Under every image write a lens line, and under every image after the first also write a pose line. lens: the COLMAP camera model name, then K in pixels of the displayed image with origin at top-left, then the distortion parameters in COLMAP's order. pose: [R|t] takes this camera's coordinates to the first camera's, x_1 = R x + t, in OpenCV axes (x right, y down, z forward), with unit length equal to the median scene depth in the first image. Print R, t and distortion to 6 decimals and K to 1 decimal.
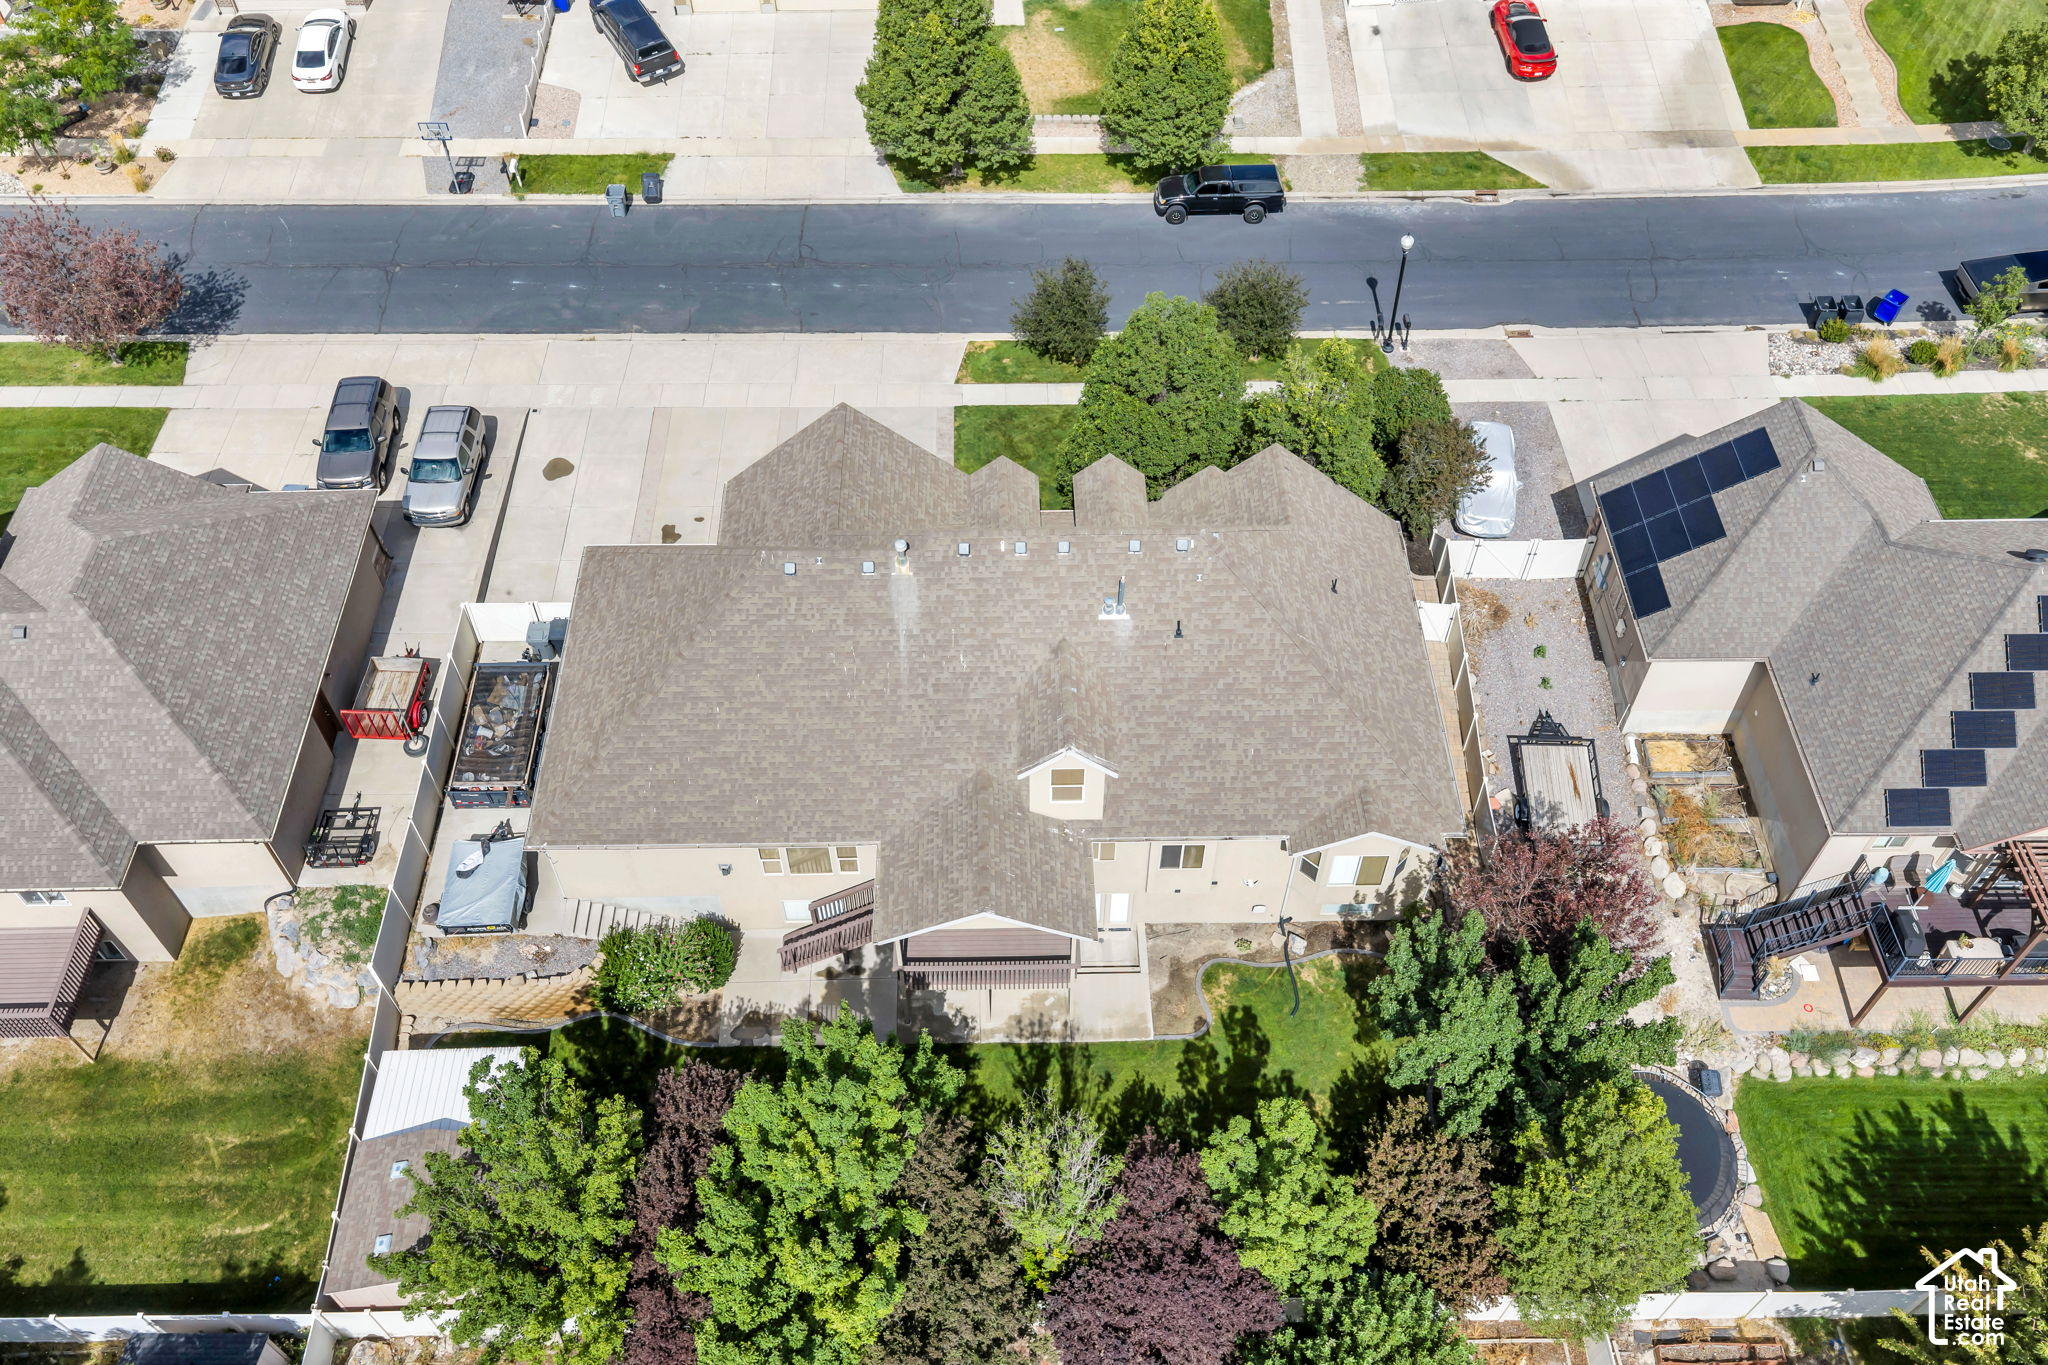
lens RADIAL K [[1688.1, 0, 1029.0], [0, 1688.1, 693.8], [0, 0, 1]] dist [0.009611, -0.010089]
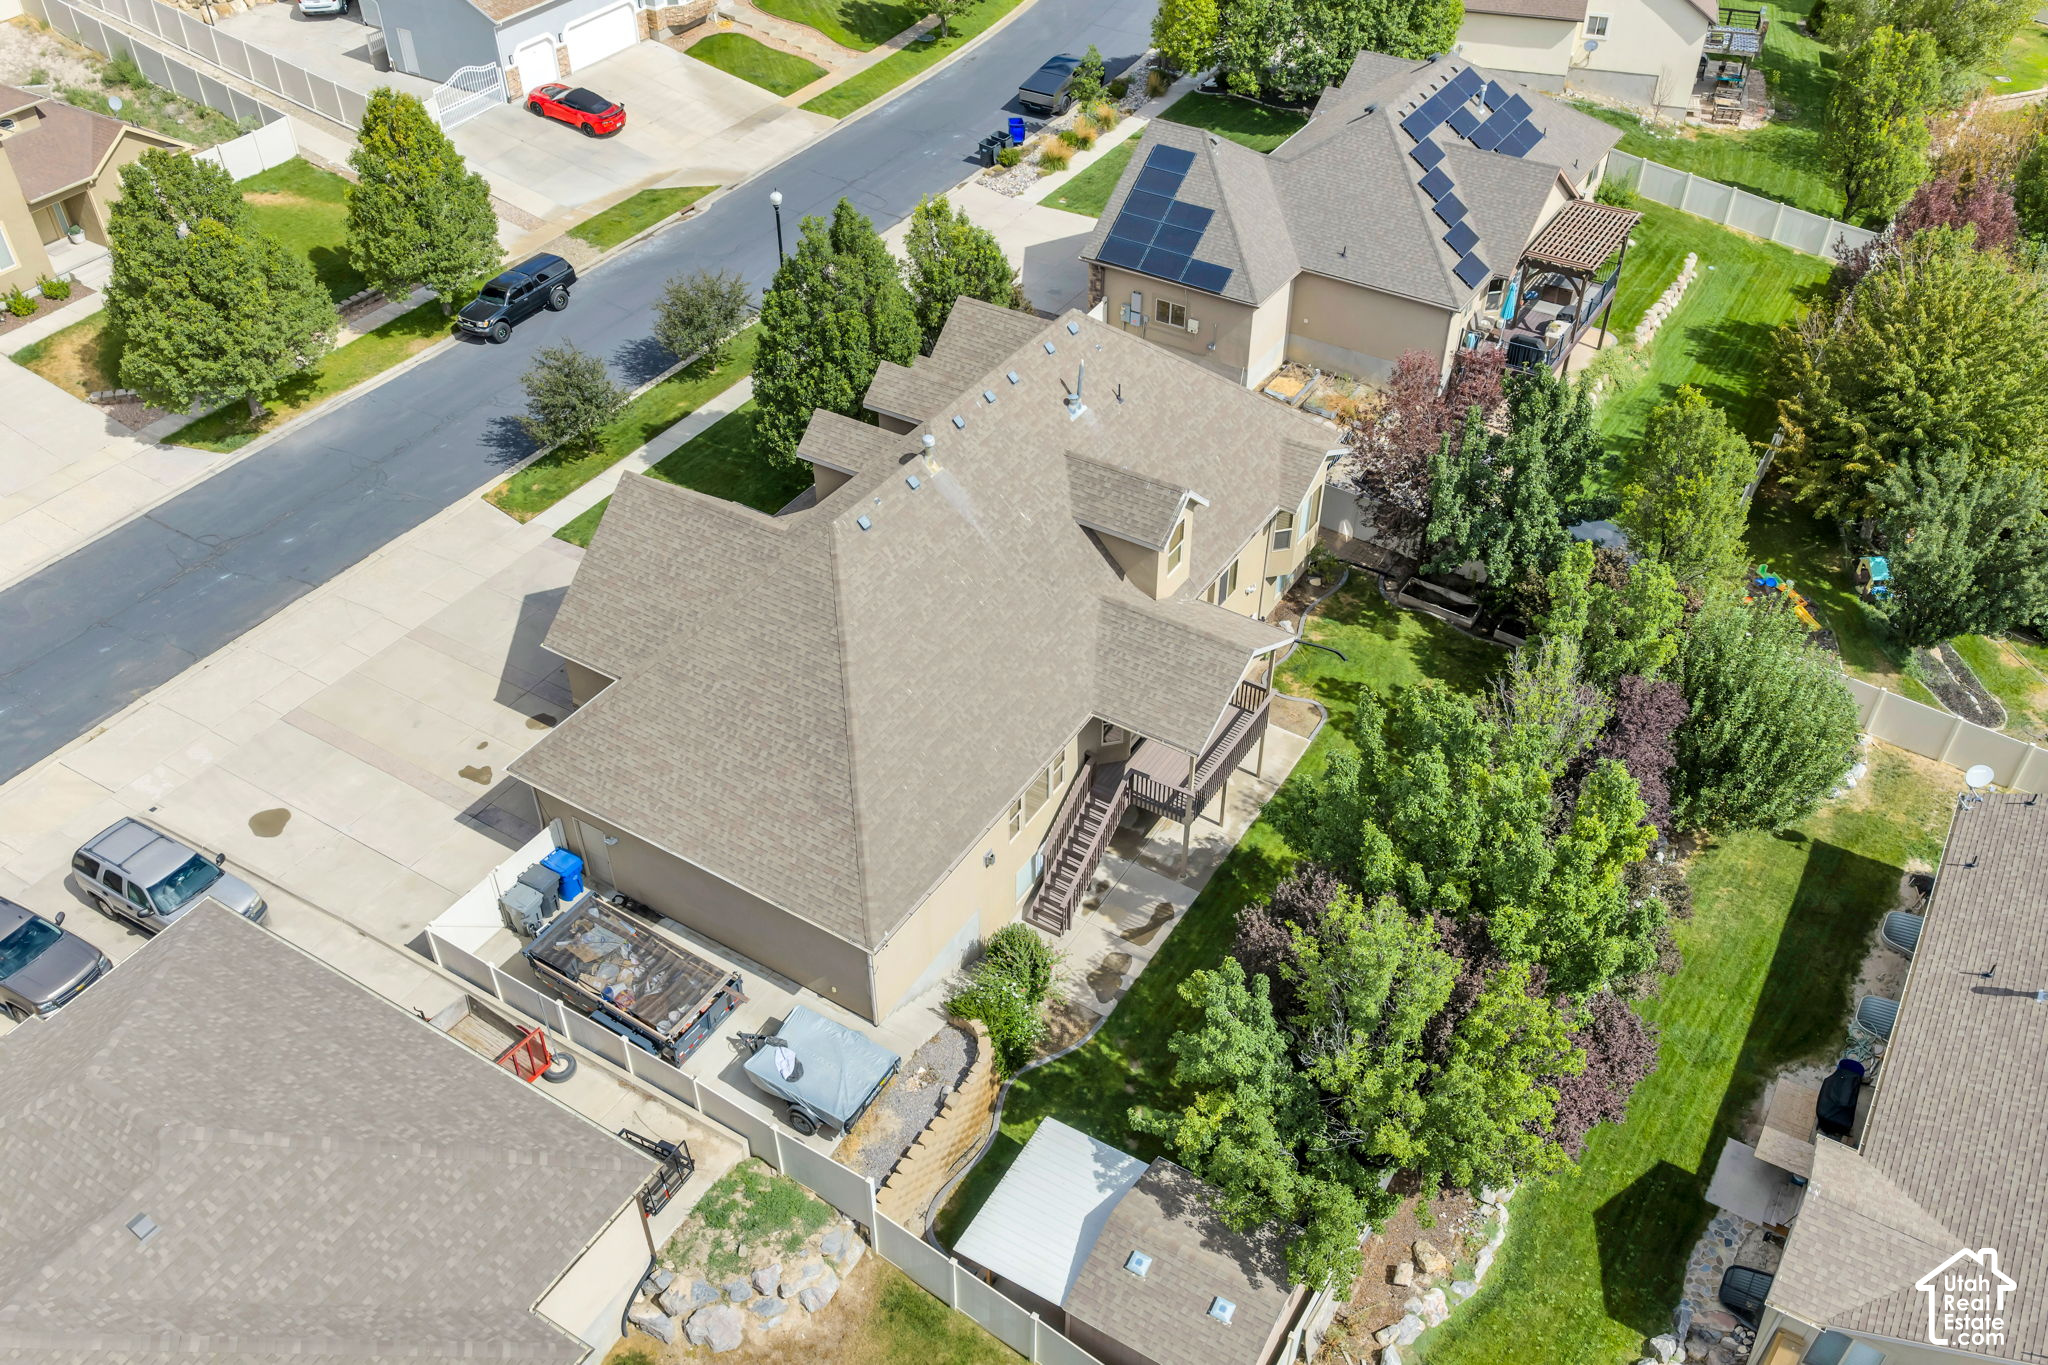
lens RADIAL K [[1688.1, 0, 1024.2], [0, 1688.1, 684.8], [0, 0, 1]] dist [0.009611, -0.010089]
pose [[0.545015, -0.540685, 0.640795, -0.501956], [0.653823, 0.752526, 0.078865, -0.016618], [-0.524856, 0.375984, 0.763651, 0.202410]]
